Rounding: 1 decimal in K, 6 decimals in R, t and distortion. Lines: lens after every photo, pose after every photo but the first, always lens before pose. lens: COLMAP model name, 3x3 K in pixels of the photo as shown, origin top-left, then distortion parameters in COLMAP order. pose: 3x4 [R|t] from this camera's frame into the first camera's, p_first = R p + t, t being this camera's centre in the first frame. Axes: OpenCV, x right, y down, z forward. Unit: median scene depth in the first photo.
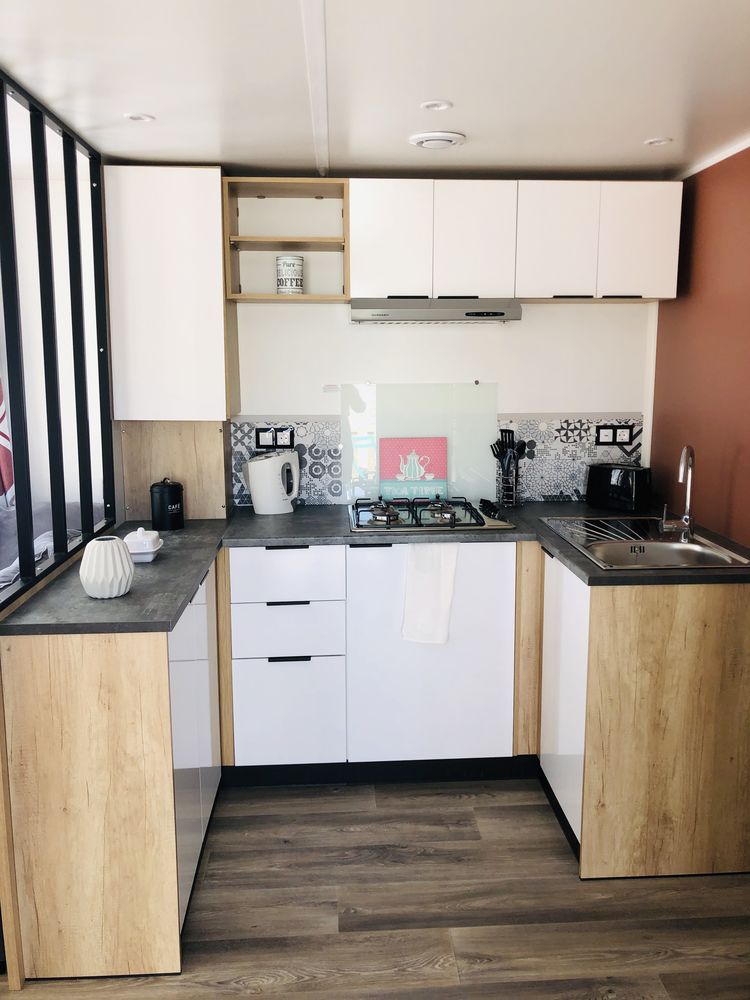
lens RADIAL K [[813.2, 0, 375.6], [0, 813.2, 483.0], [0, 0, 1]] dist [0.003437, 0.016332]
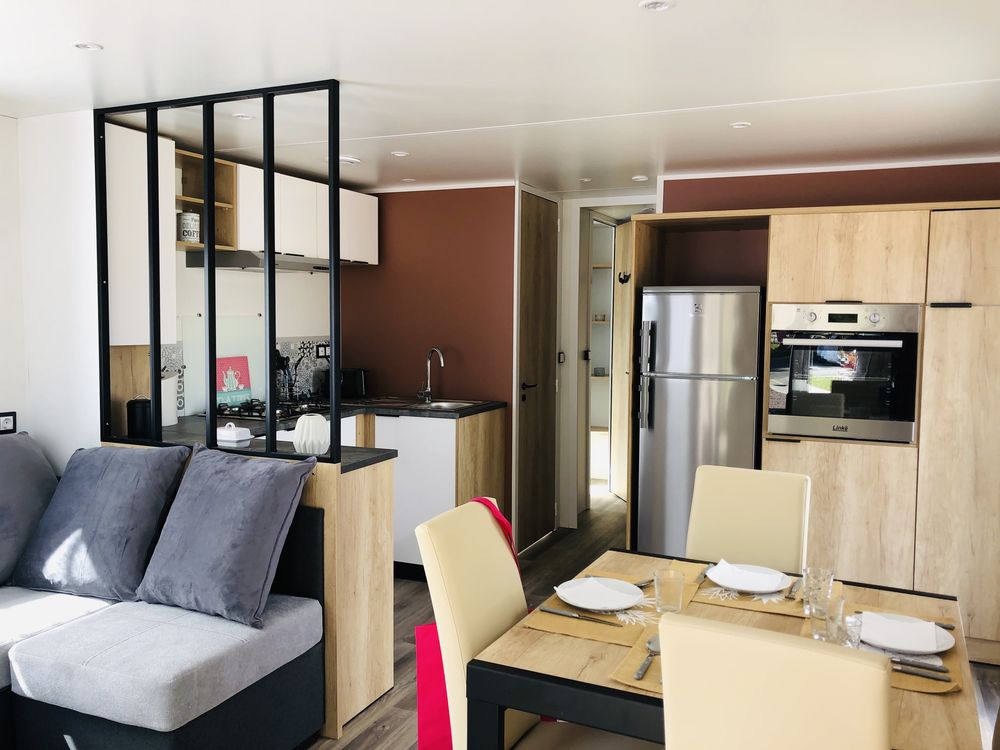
lens RADIAL K [[815.9, 0, 496.9], [0, 815.9, 374.1], [0, 0, 1]] dist [0.050369, -0.179032]
pose [[0.462298, -0.057559, 0.884854, -0.905078], [0.127871, 0.991788, -0.002292, 0.027480], [-0.877456, 0.114207, 0.465862, 0.027273]]
